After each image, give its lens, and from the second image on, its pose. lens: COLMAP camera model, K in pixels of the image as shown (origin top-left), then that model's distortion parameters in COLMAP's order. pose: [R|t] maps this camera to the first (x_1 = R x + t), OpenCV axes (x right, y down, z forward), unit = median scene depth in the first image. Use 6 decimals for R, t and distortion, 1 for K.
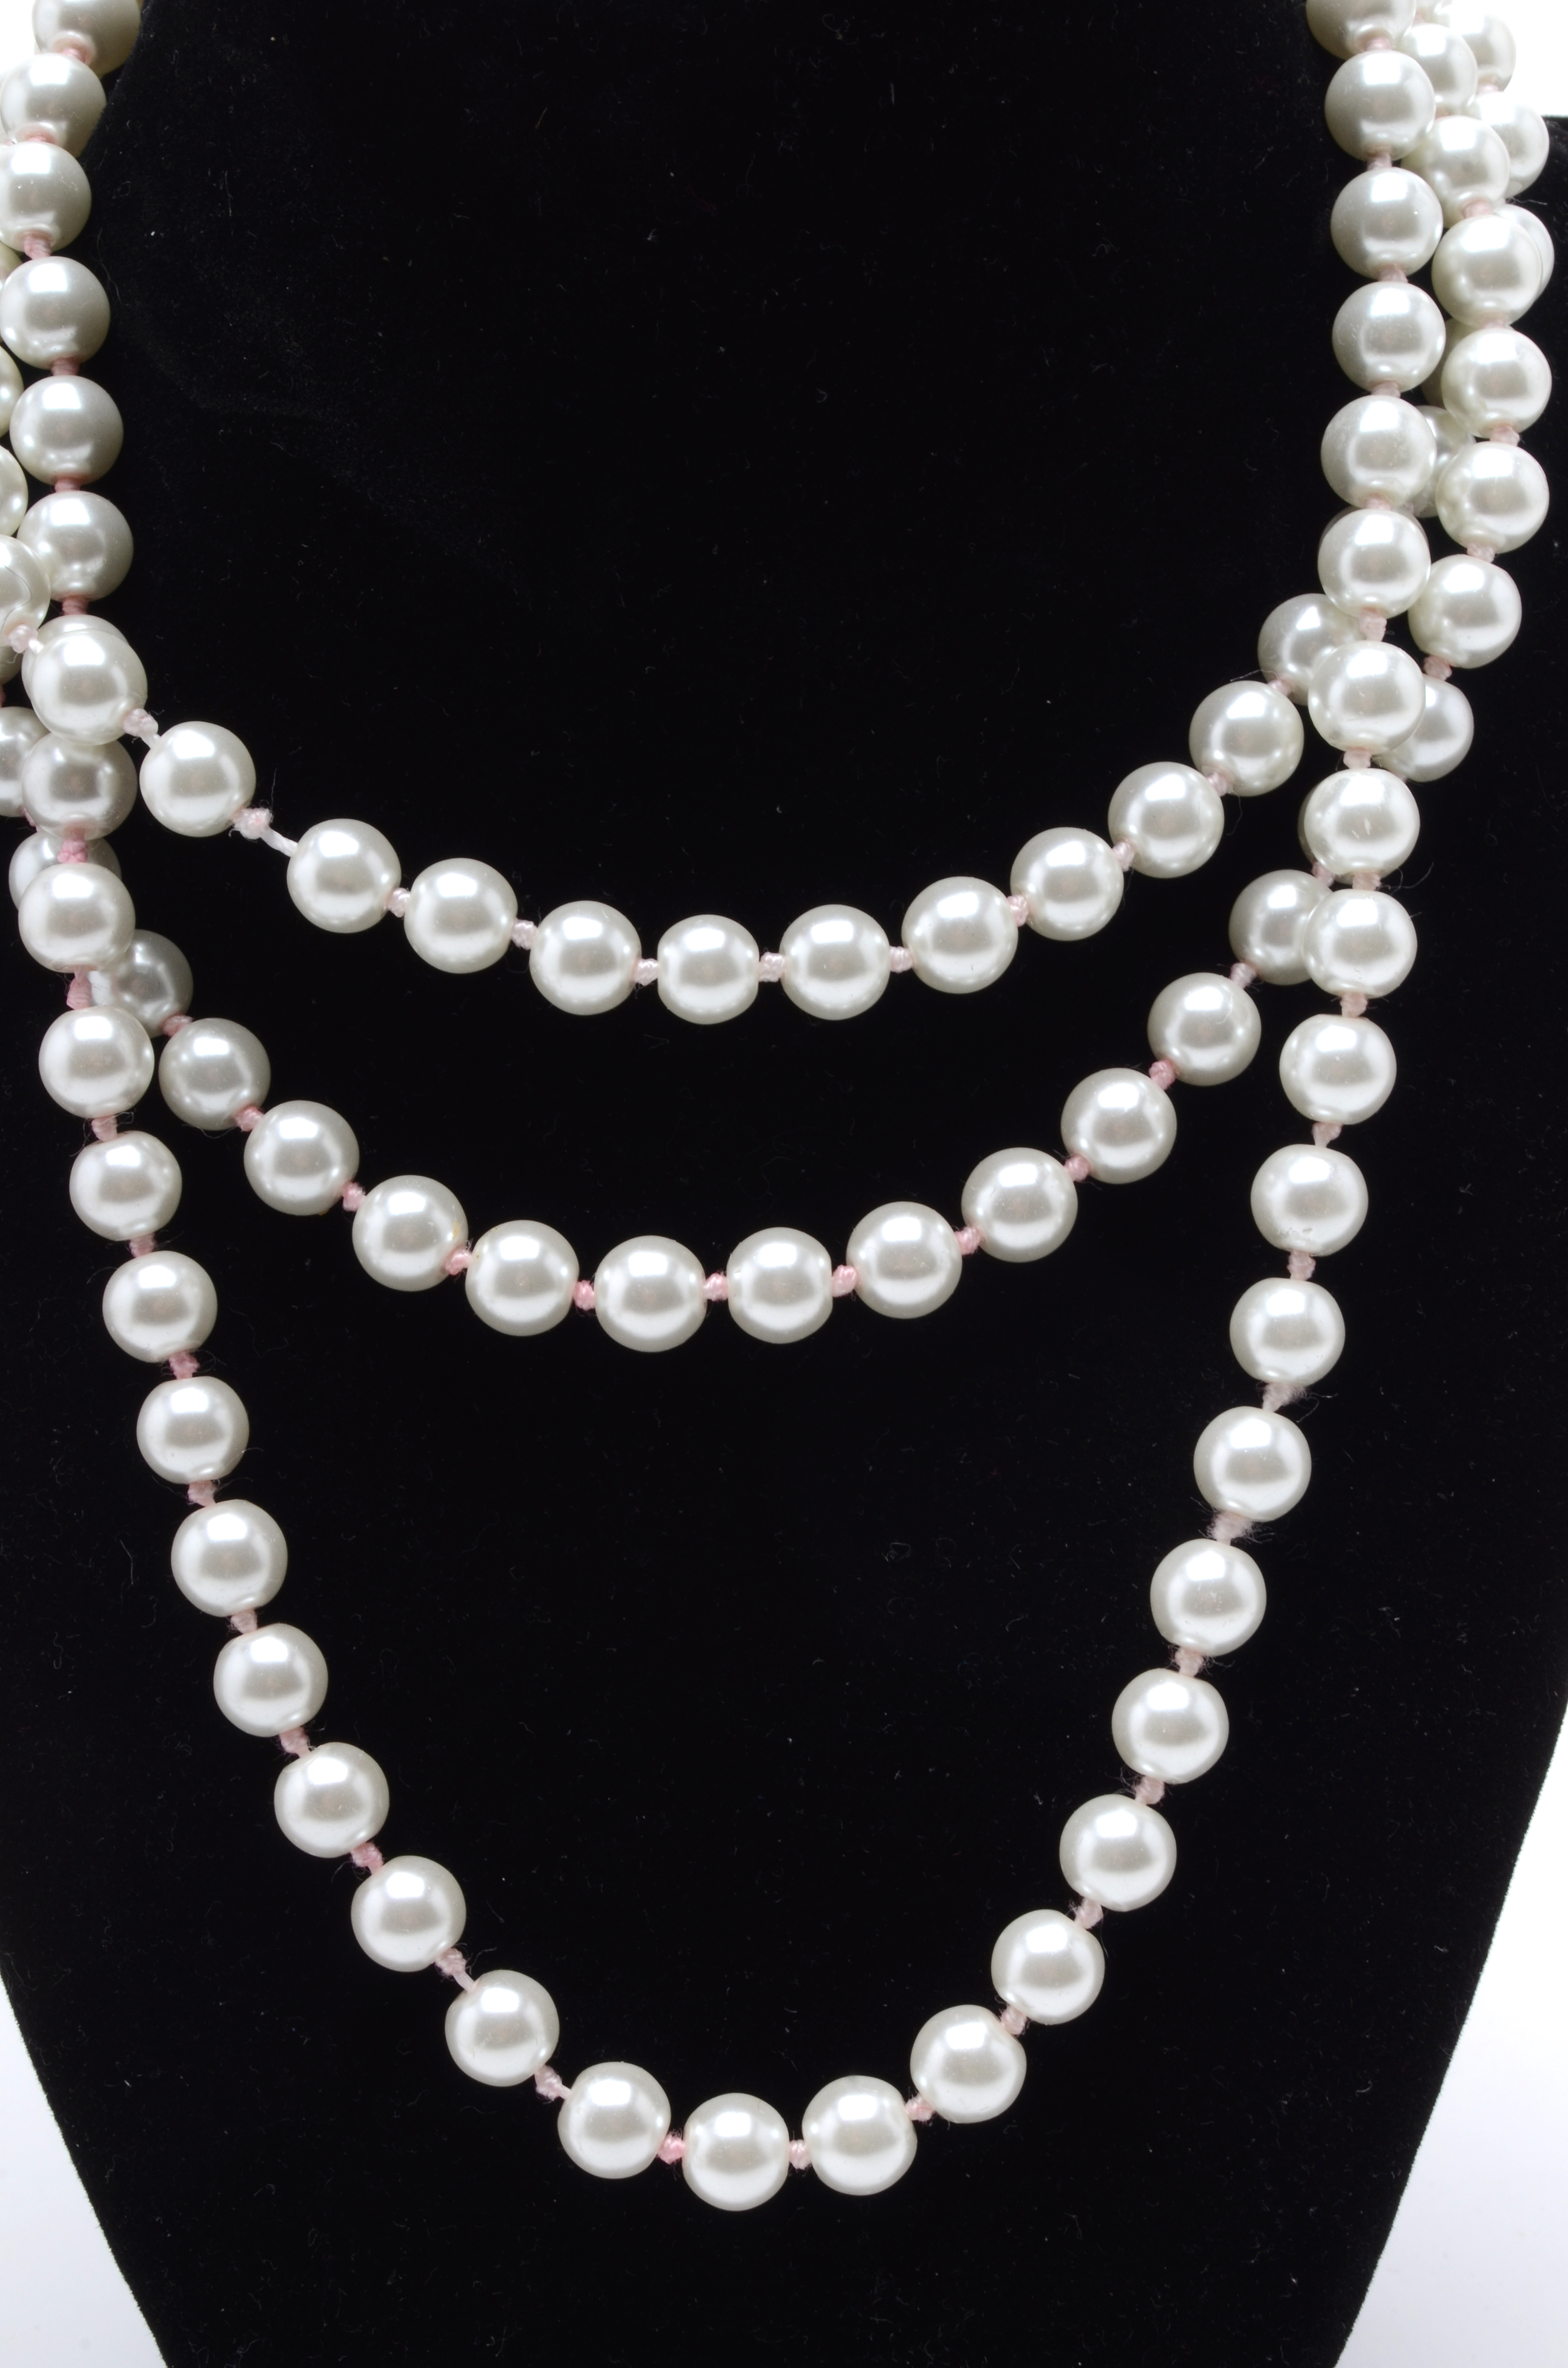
lens RADIAL K [[4514.0, 0, 764.0], [0, 4514.0, 1114.4], [0, 0, 1]] dist [0.063254, 0.000000]
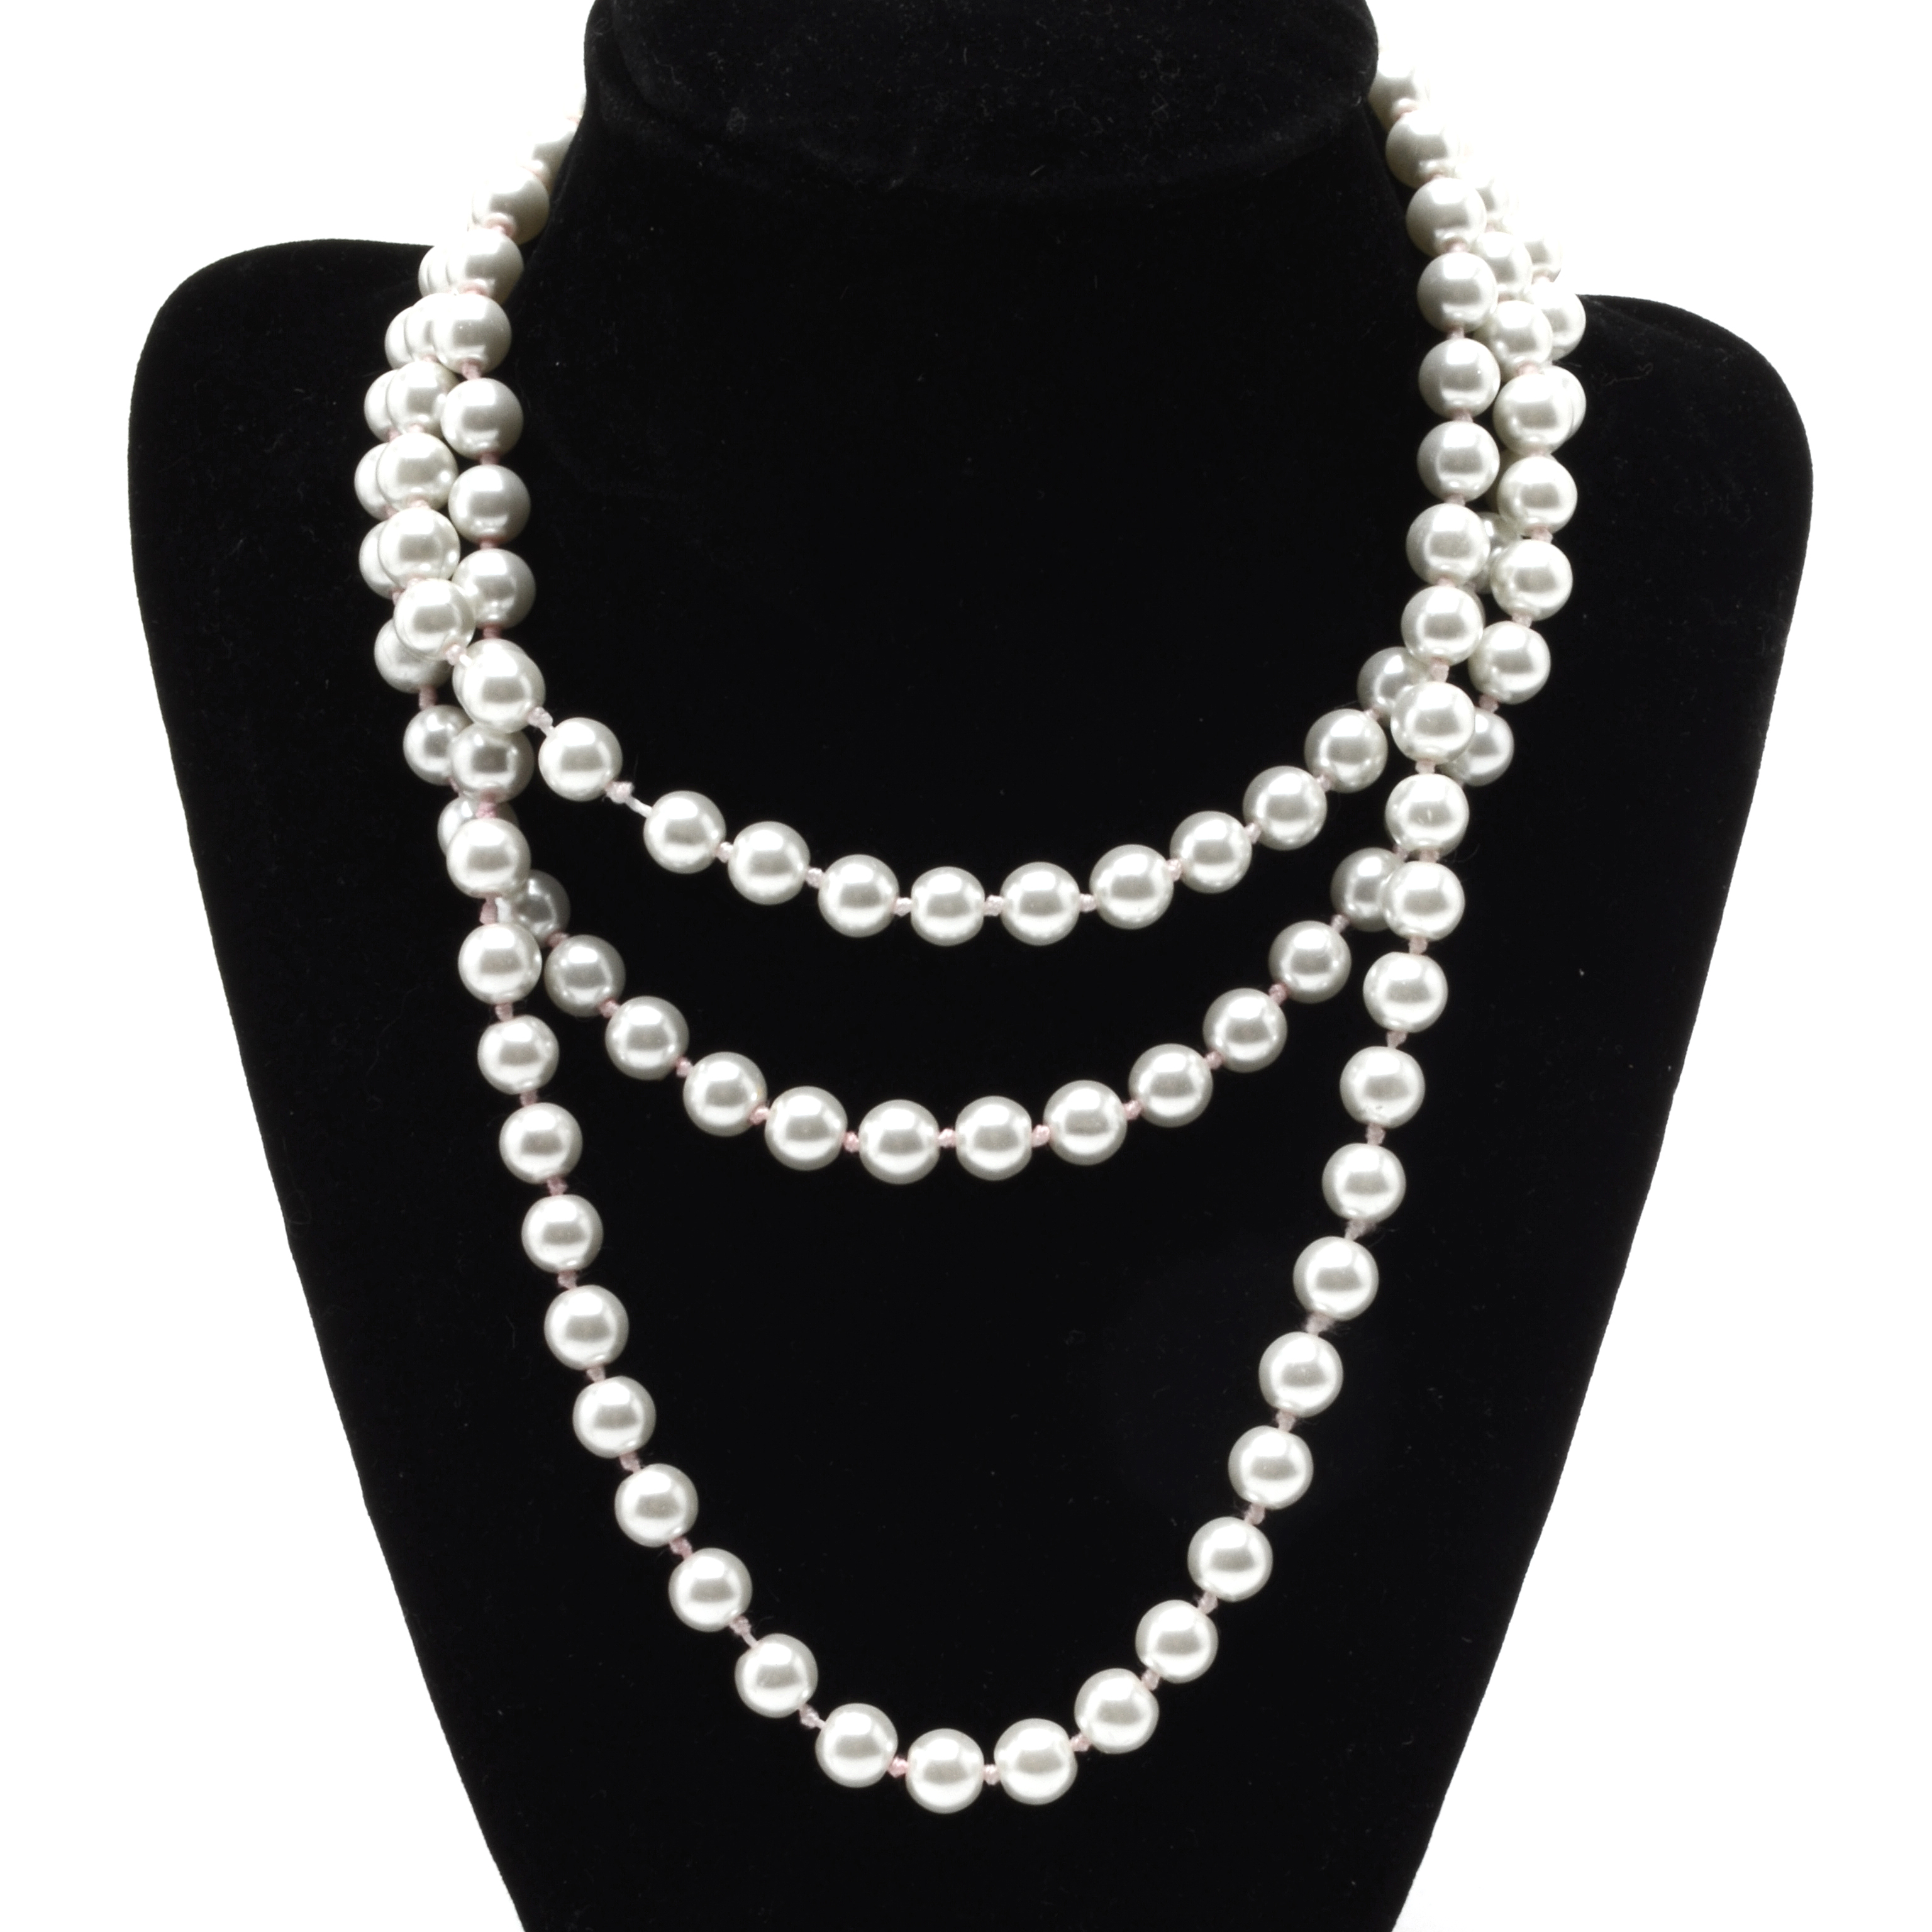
lens RADIAL K [[4040.3, 0, 985.4], [0, 4040.3, 948.2], [0, 0, 1]] dist [0.055235, 0.000000]
pose [[0.999647, 0.026057, -0.005249, 0.005832], [-0.026248, 0.998840, -0.040370, 0.029662], [0.004191, 0.040494, 0.999171, -0.225781]]
